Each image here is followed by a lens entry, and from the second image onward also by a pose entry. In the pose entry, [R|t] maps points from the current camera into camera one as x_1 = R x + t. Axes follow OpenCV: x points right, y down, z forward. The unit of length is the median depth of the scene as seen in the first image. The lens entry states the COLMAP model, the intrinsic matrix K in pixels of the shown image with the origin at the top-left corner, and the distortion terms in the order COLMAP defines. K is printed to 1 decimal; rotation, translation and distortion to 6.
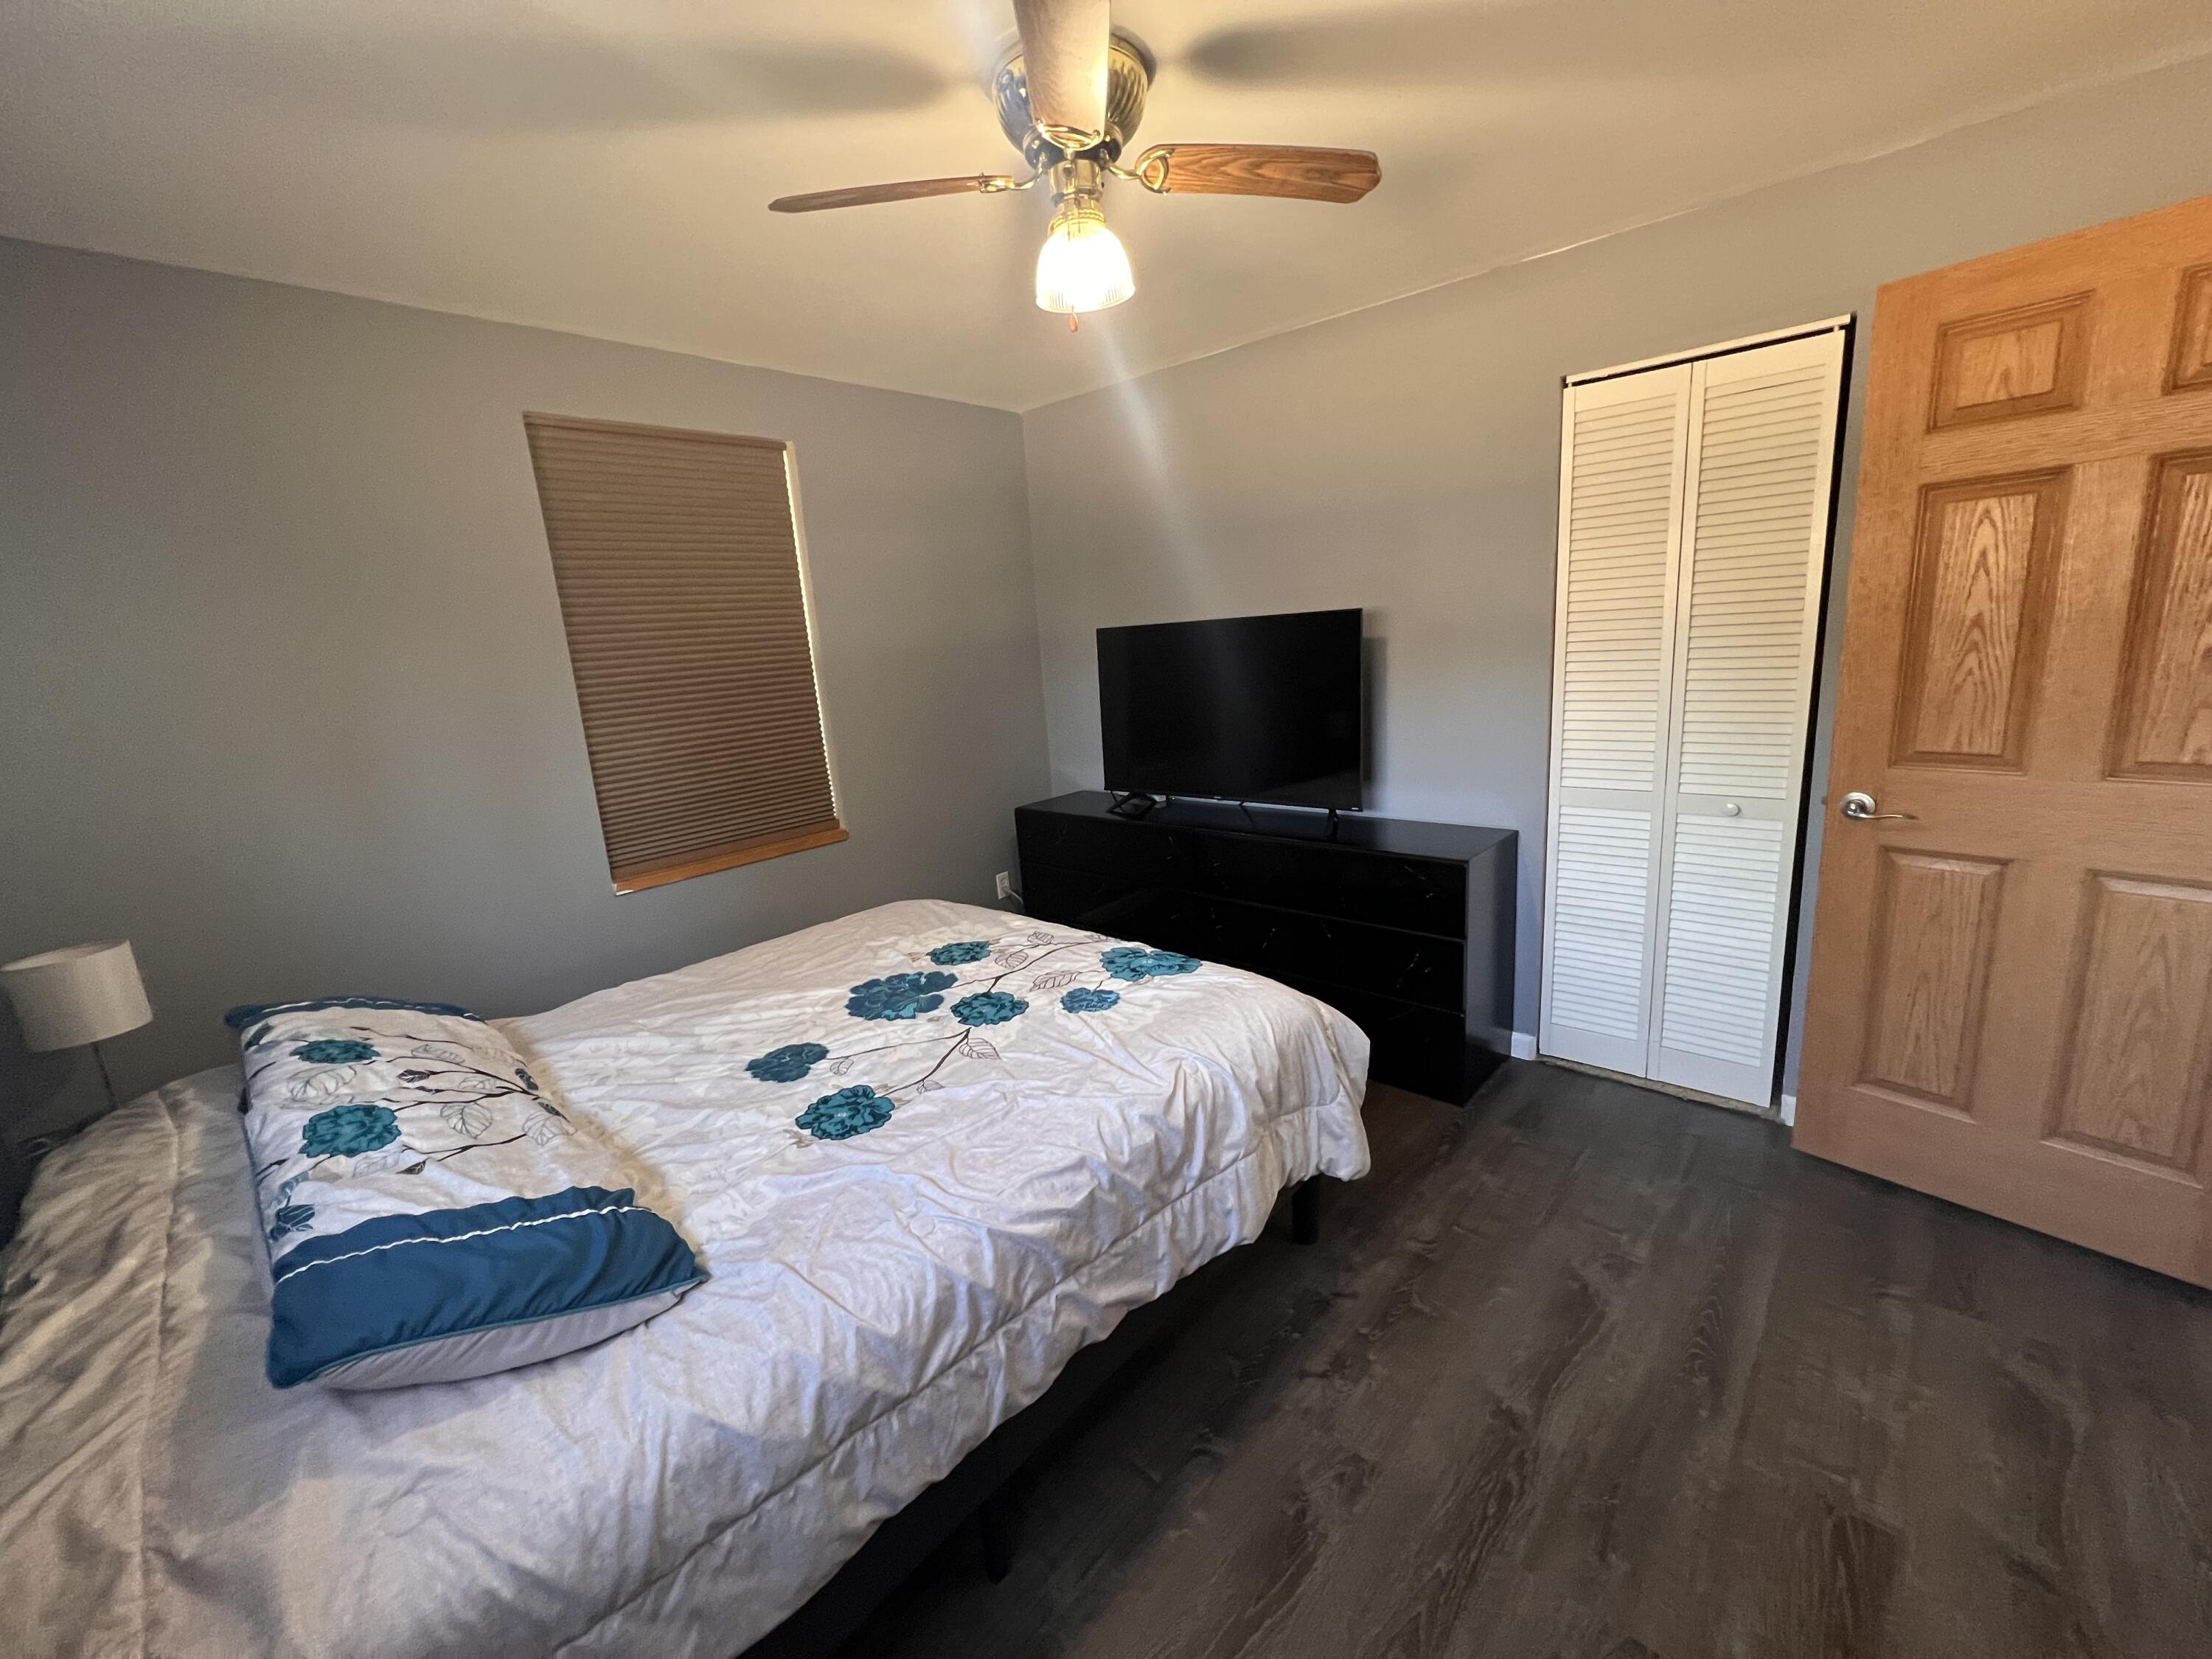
lens RADIAL K [[886.9, 0, 1101.8], [0, 886.9, 823.7], [0, 0, 1]] dist [-0.001697, 0.000113]
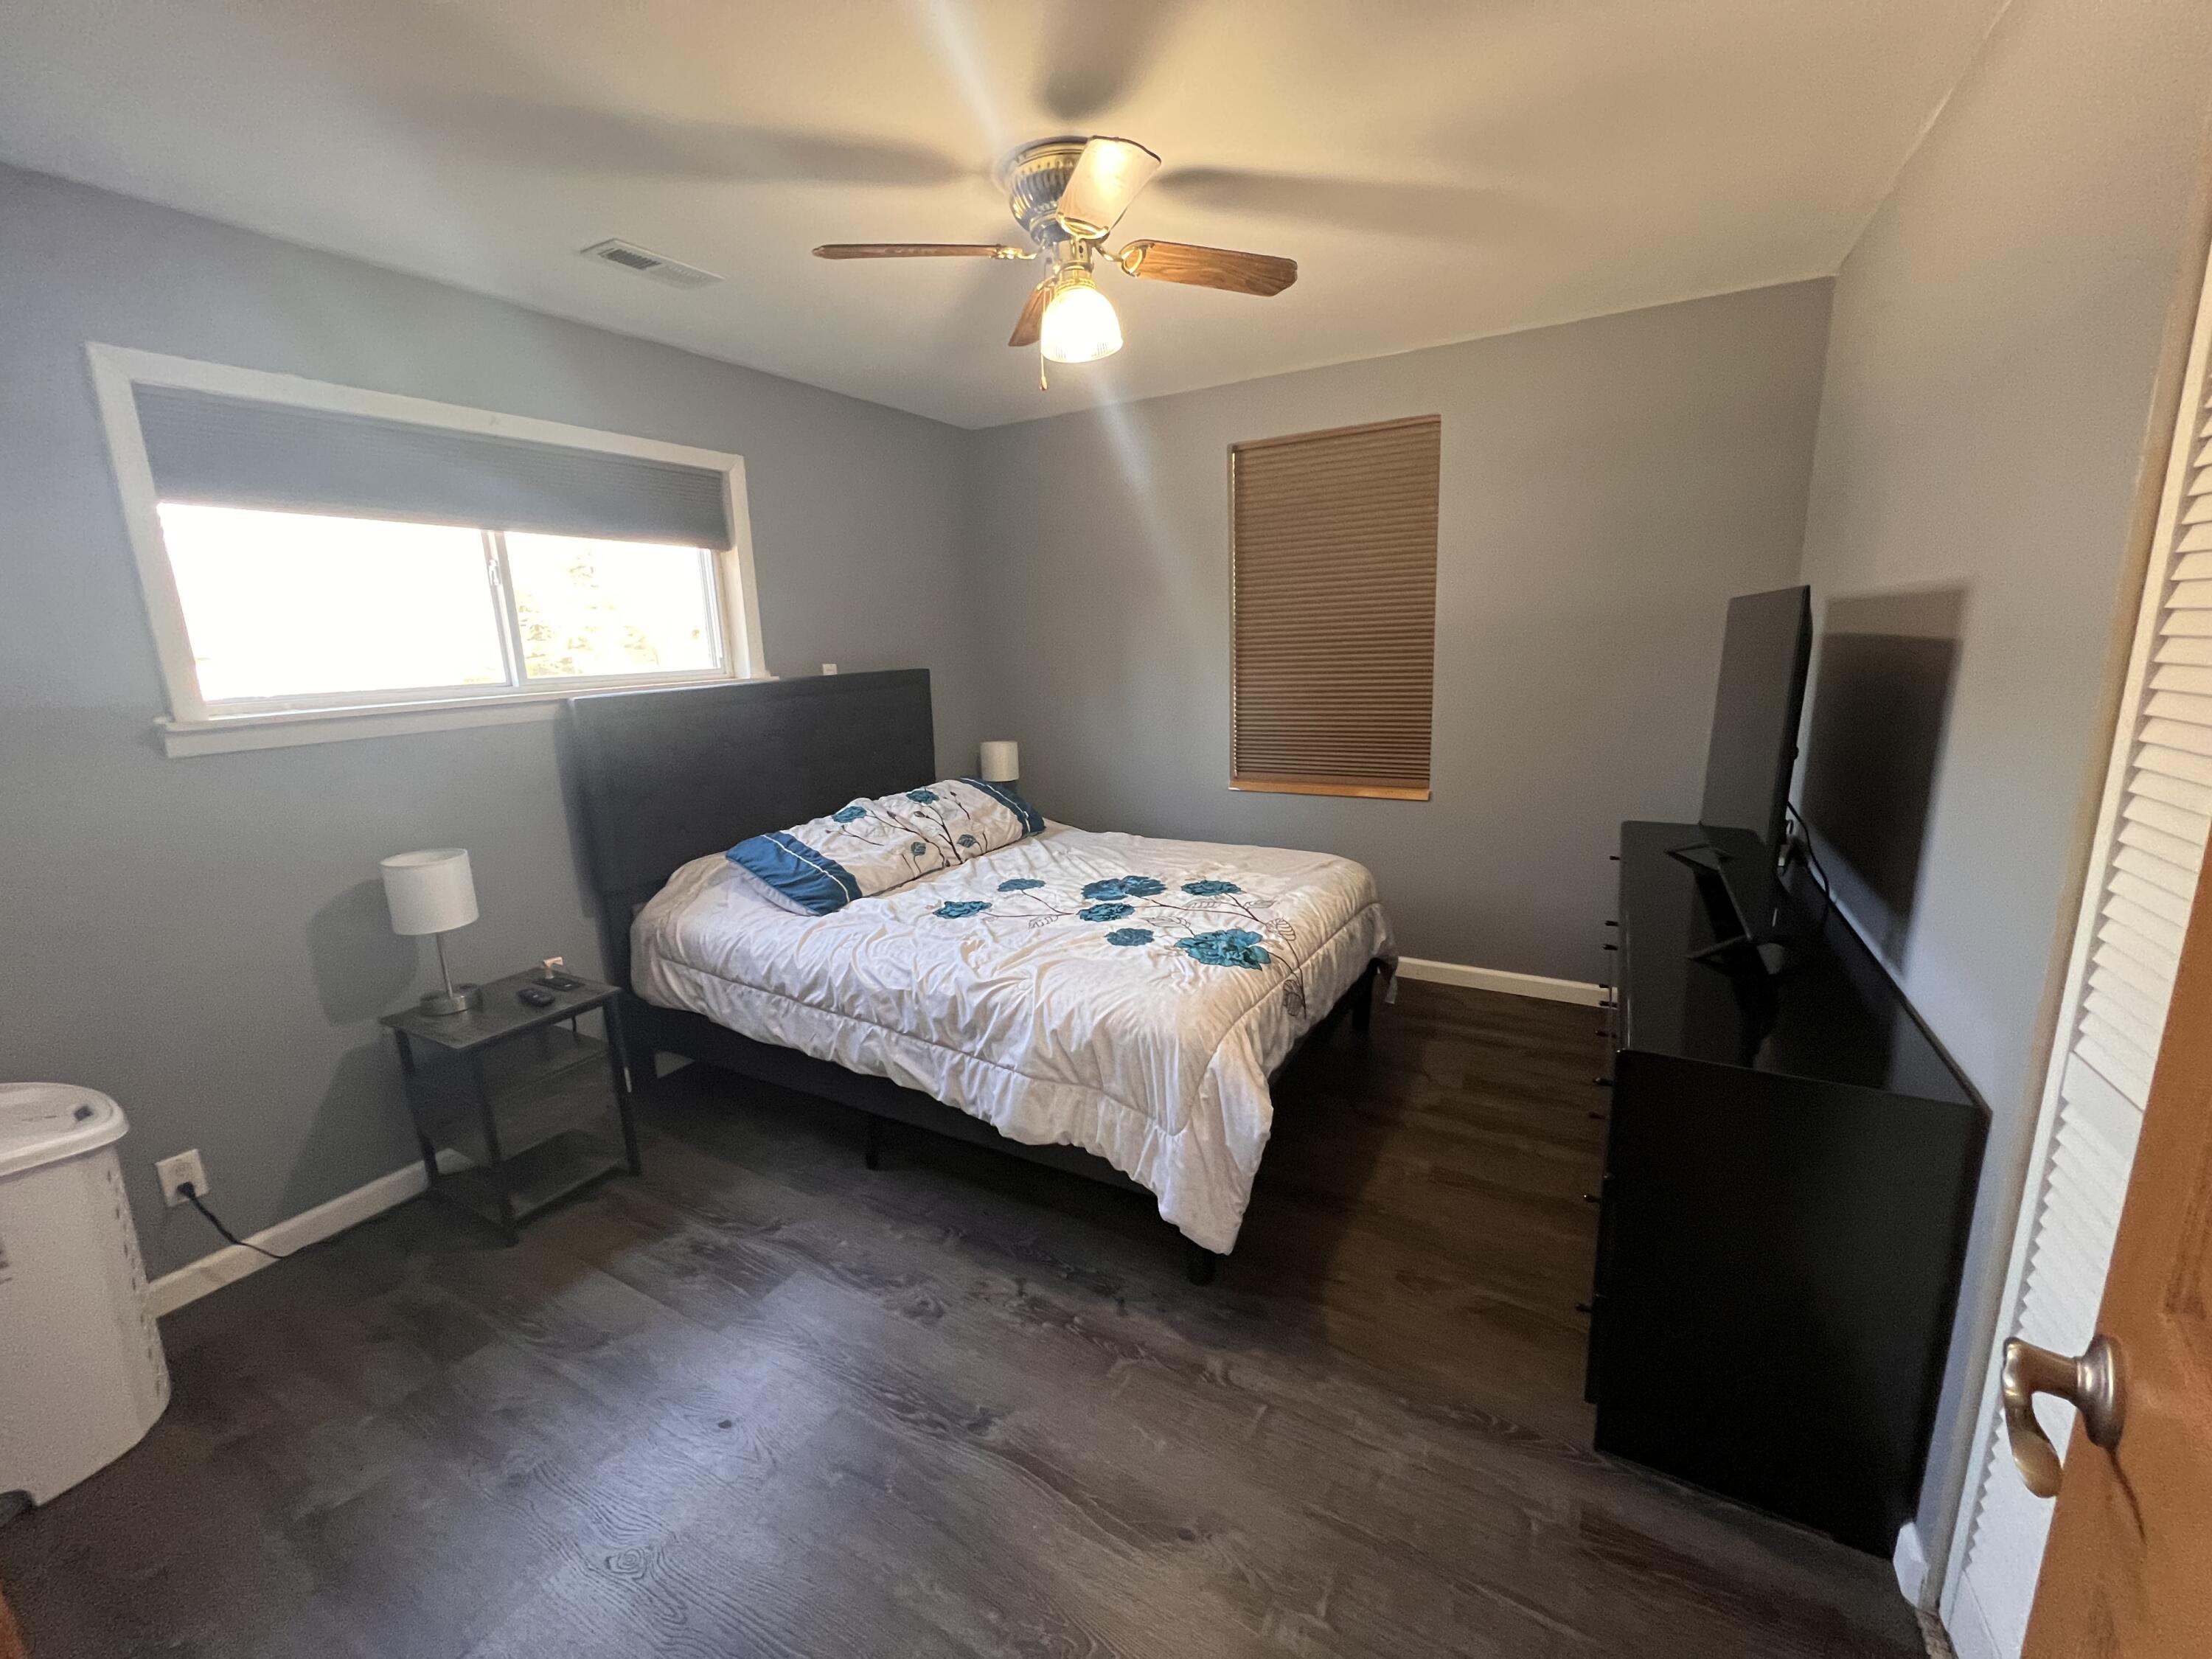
lens RADIAL K [[886.9, 0, 1101.8], [0, 886.9, 825.0], [0, 0, 1]] dist [-0.001697, 0.000113]
pose [[0.222807, 0.266176, -0.937821, 1.040923], [-0.188171, 0.955654, 0.226532, -0.203047], [0.956530, 0.125998, 0.263013, 0.637412]]
